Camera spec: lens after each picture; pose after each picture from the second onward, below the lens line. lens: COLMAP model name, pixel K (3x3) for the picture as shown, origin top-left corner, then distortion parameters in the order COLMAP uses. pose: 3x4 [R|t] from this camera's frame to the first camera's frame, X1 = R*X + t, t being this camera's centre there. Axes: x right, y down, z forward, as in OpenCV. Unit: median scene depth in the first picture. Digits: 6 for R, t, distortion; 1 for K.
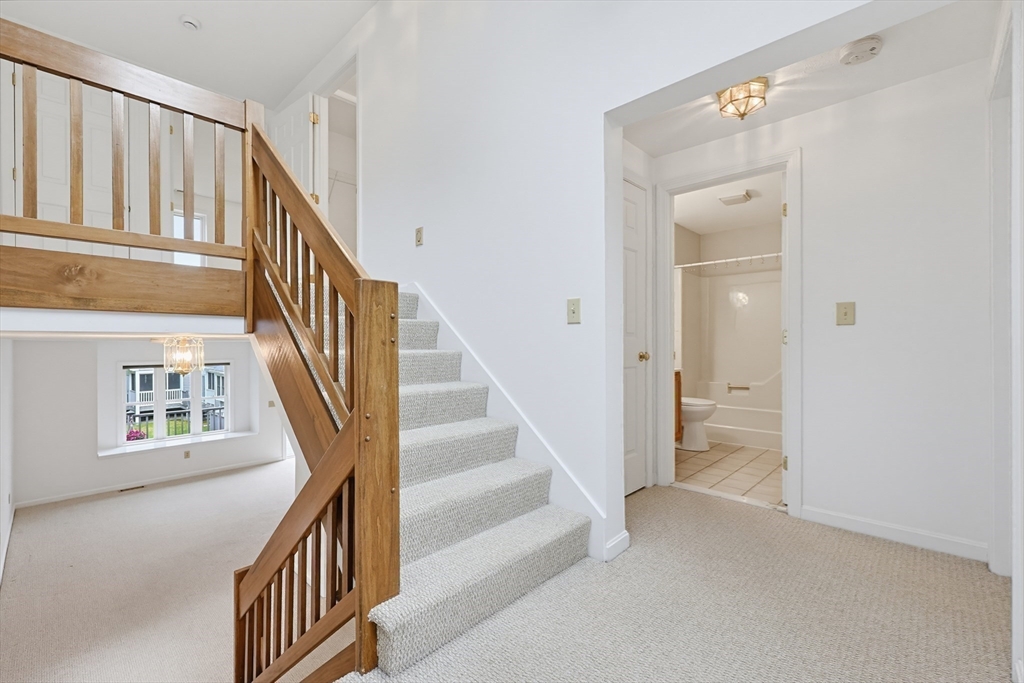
lens RADIAL K [[442.2, 0, 511.5], [0, 442.2, 341.2], [0, 0, 1]] dist [0.004443, 0.000115]
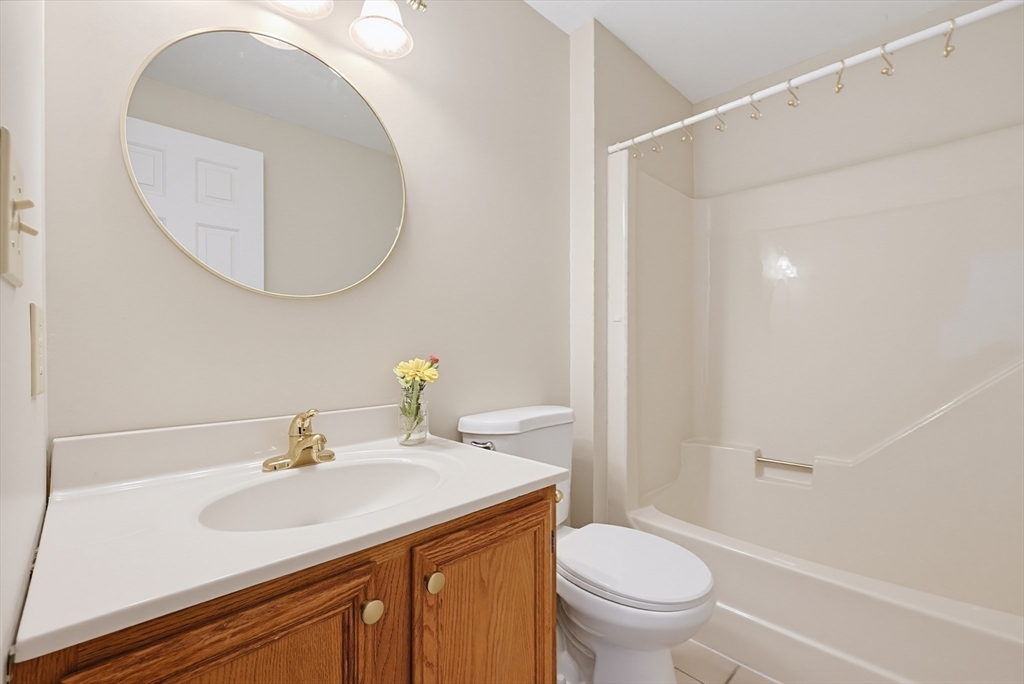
lens RADIAL K [[442.2, 0, 512.3], [0, 442.2, 343.0], [0, 0, 1]] dist [0.004443, 0.000115]
pose [[0.998327, 0.003227, -0.057738, 0.293886], [-0.003068, 0.999991, 0.002849, -0.002345], [0.057747, -0.002667, 0.998328, 0.591499]]
